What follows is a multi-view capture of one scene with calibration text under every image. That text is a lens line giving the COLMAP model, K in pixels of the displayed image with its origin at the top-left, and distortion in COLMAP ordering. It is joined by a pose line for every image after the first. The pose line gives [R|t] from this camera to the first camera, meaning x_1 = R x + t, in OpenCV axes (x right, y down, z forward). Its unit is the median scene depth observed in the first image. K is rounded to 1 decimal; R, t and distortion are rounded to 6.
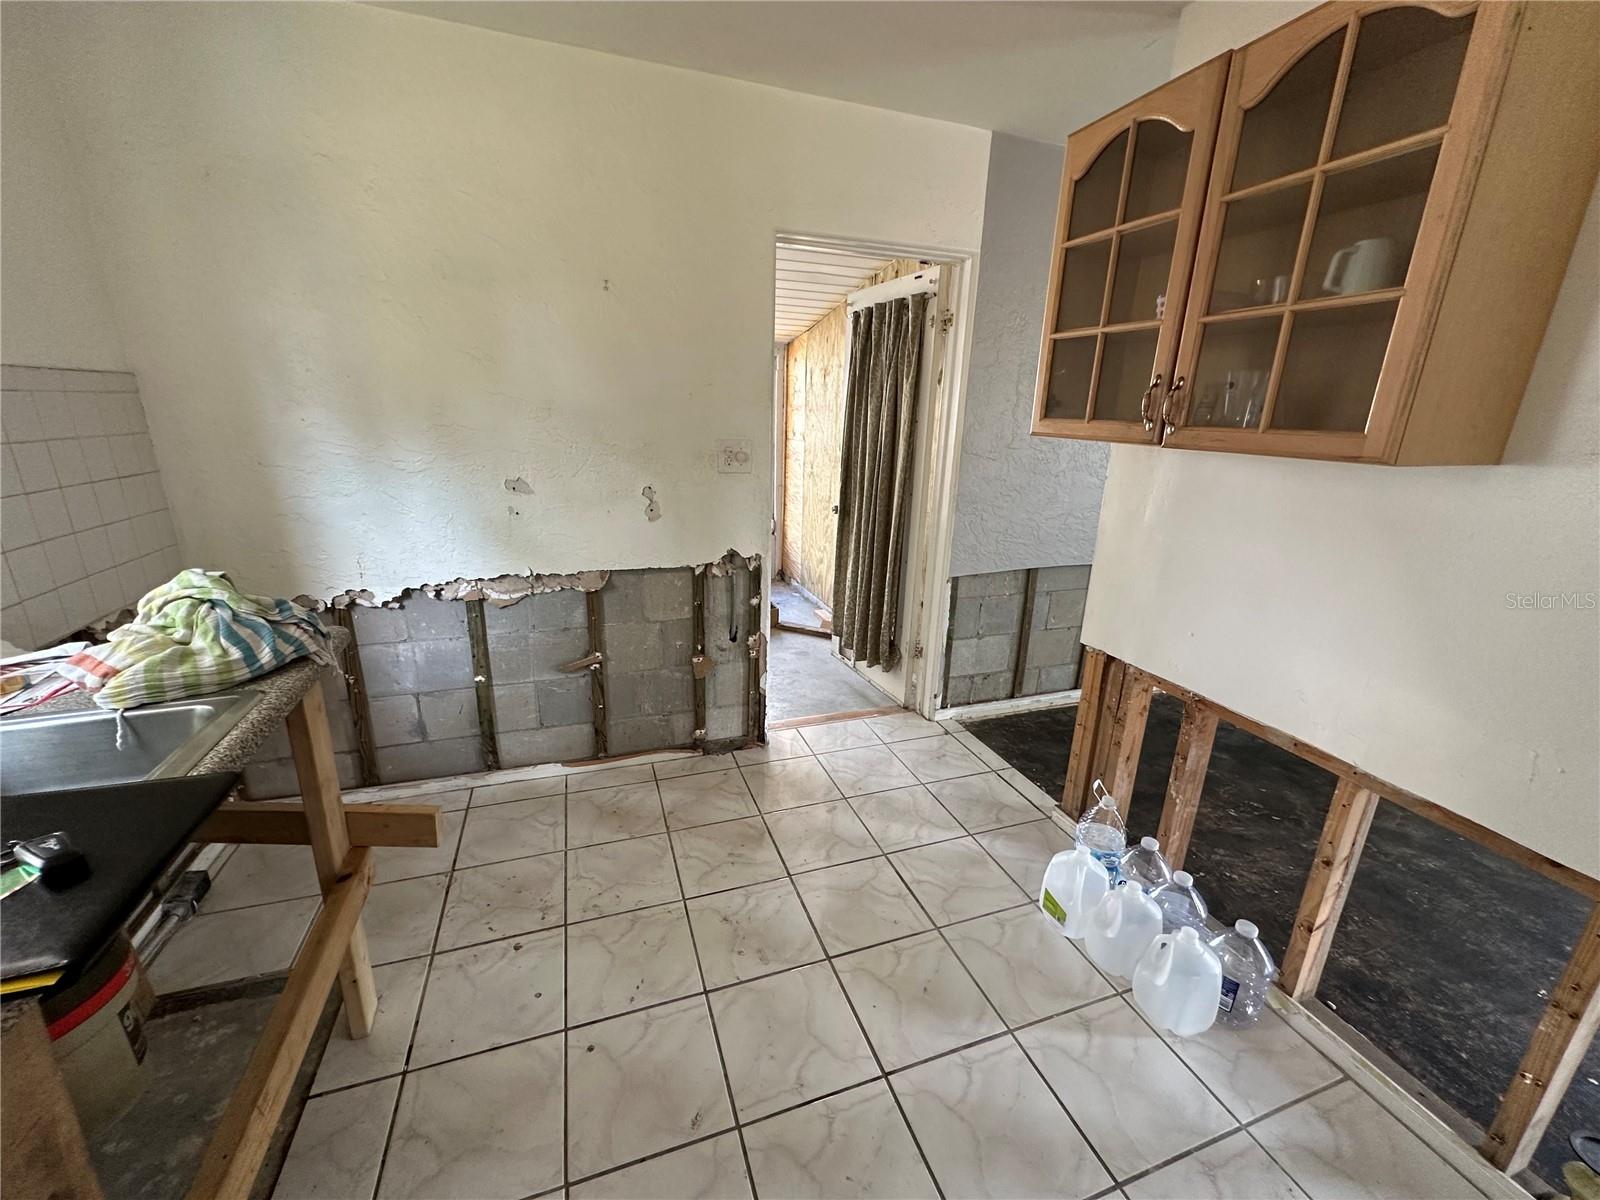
lens RADIAL K [[637.1, 0, 804.3], [0, 637.1, 604.1], [0, 0, 1]] dist [-0.001982, 0.000641]
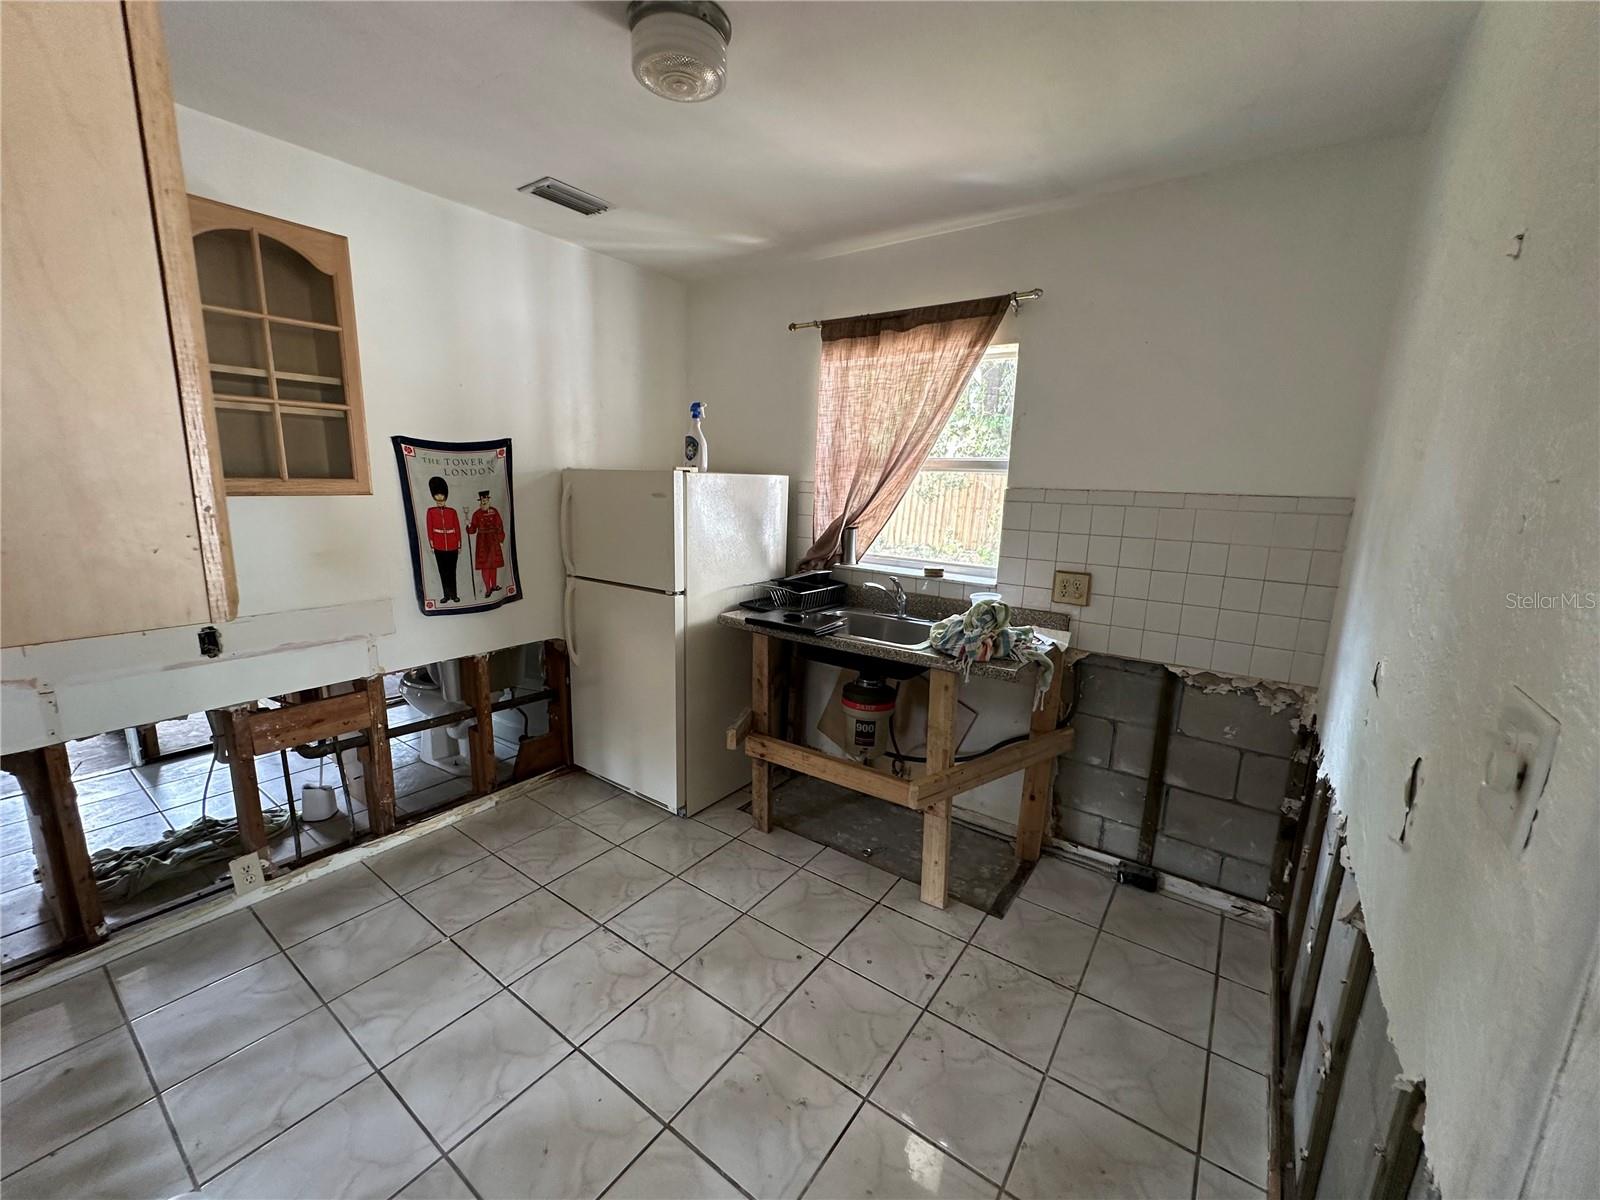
lens RADIAL K [[637.1, 0, 793.7], [0, 637.1, 602.0], [0, 0, 1]] dist [-0.001982, 0.000641]
pose [[-0.825057, 0.055556, -0.562311, 0.384008], [-0.211806, 0.892188, 0.398921, -0.504513], [0.523850, 0.448234, -0.724340, 1.582840]]
